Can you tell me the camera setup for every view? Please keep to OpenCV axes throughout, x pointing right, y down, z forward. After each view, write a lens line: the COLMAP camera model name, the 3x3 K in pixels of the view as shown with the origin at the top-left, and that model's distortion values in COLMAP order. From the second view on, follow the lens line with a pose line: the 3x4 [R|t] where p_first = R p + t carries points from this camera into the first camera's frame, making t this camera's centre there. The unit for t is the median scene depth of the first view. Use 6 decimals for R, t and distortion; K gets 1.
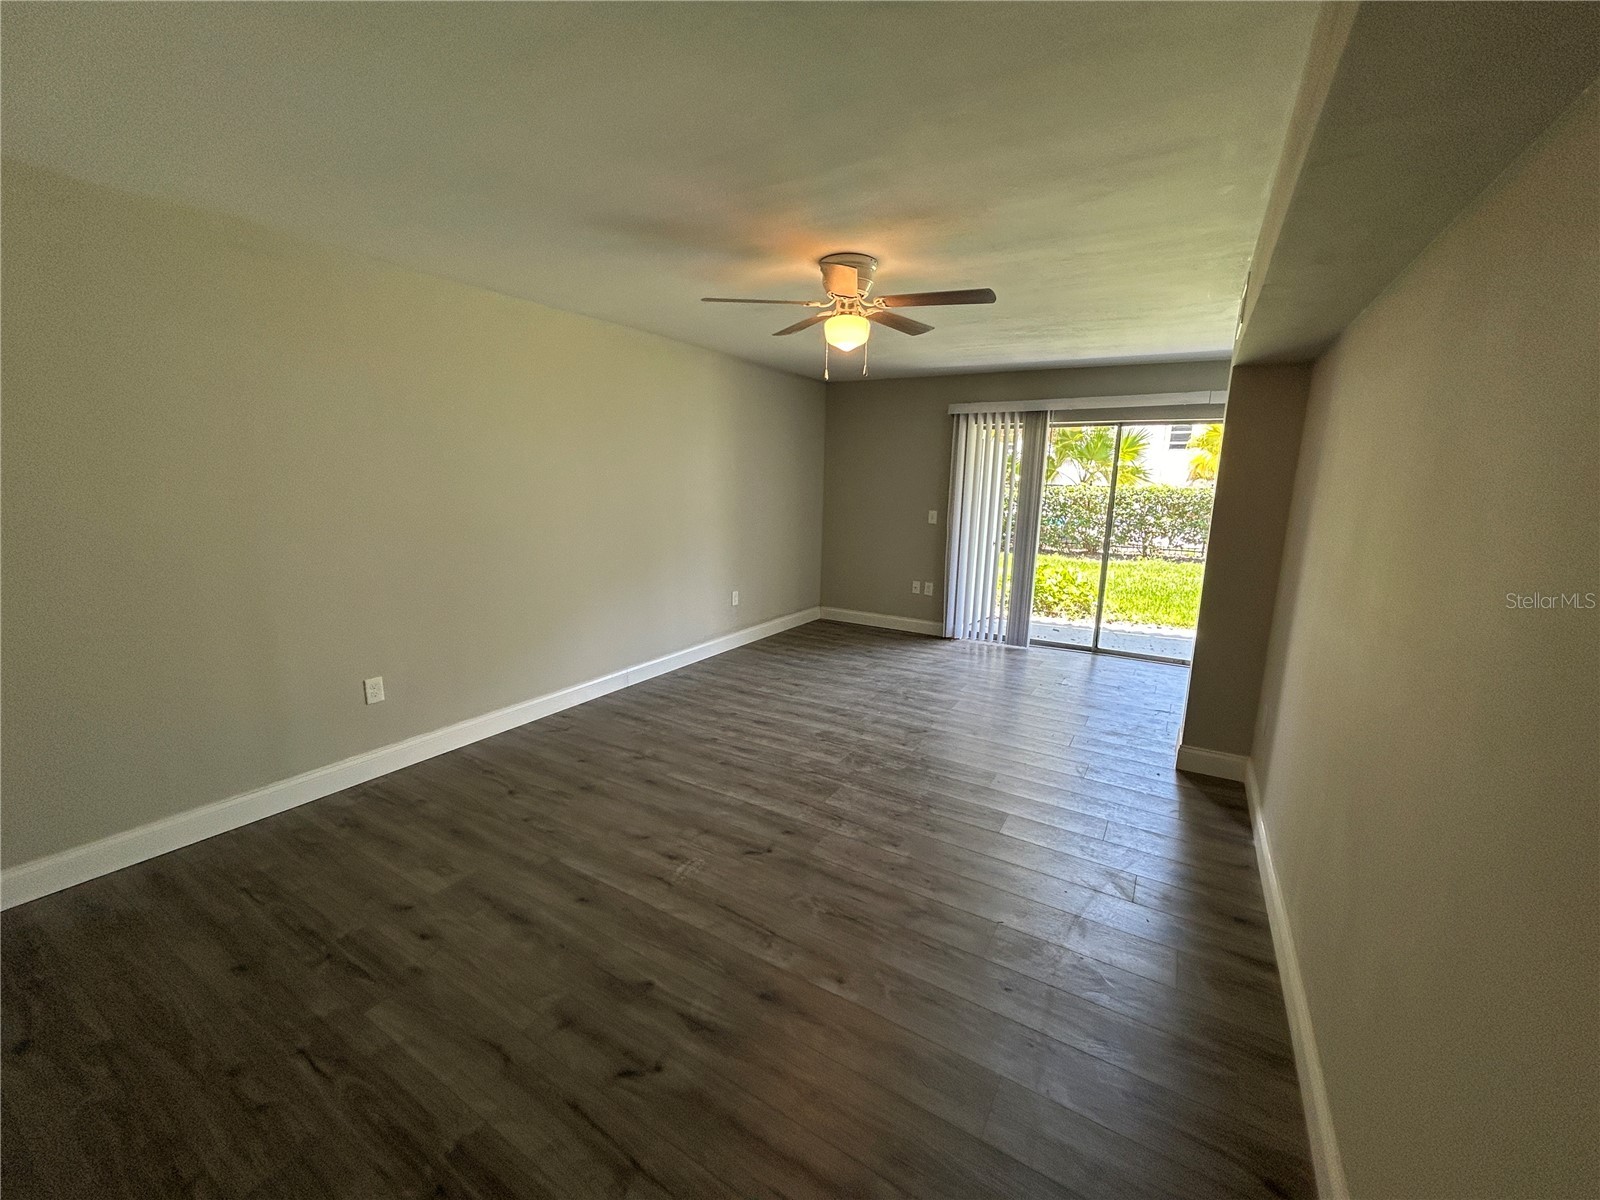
lens RADIAL K [[637.4, 0, 803.2], [0, 637.4, 613.0], [0, 0, 1]] dist [-0.009178, -0.000208]
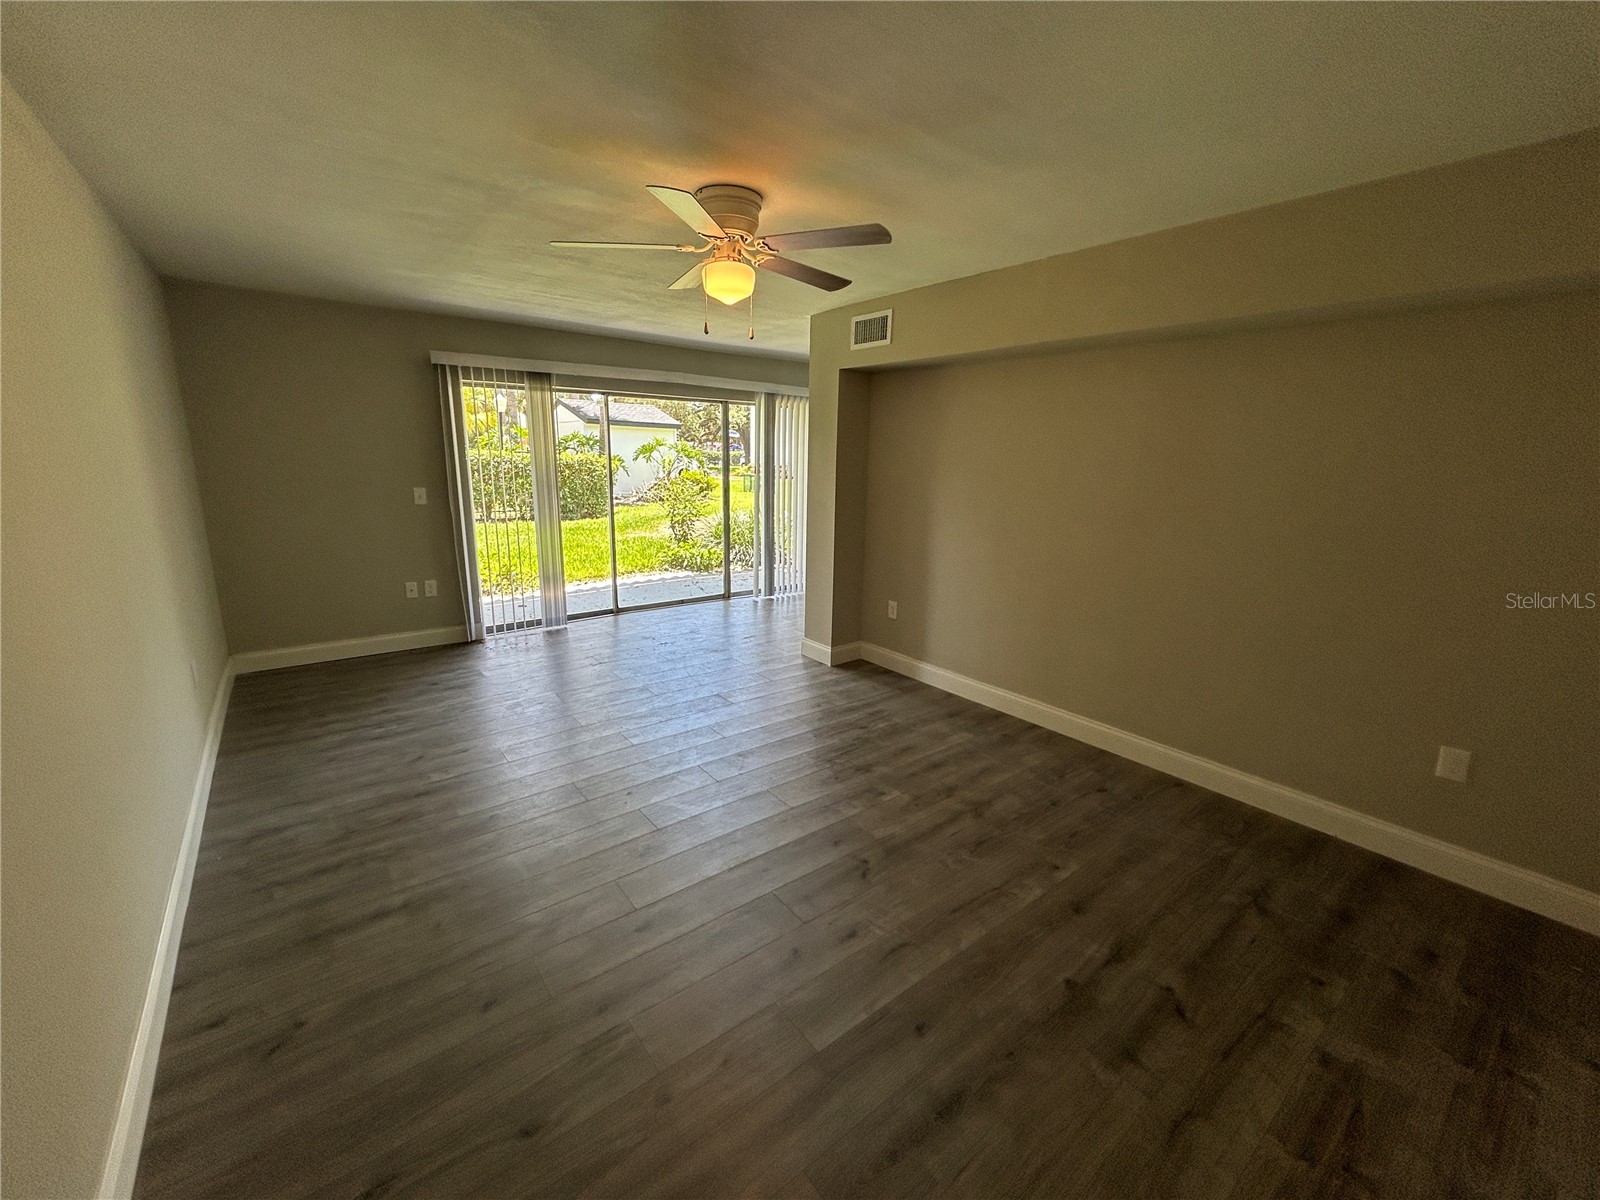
lens RADIAL K [[640.0, 0, 798.0], [0, 640.0, 601.6], [0, 0, 1]] dist [0.000024, -0.000595]
pose [[0.359861, -0.221581, 0.906312, -0.429933], [0.182237, 0.969373, 0.164639, -0.083945], [-0.915036, 0.105916, 0.389219, 0.346410]]
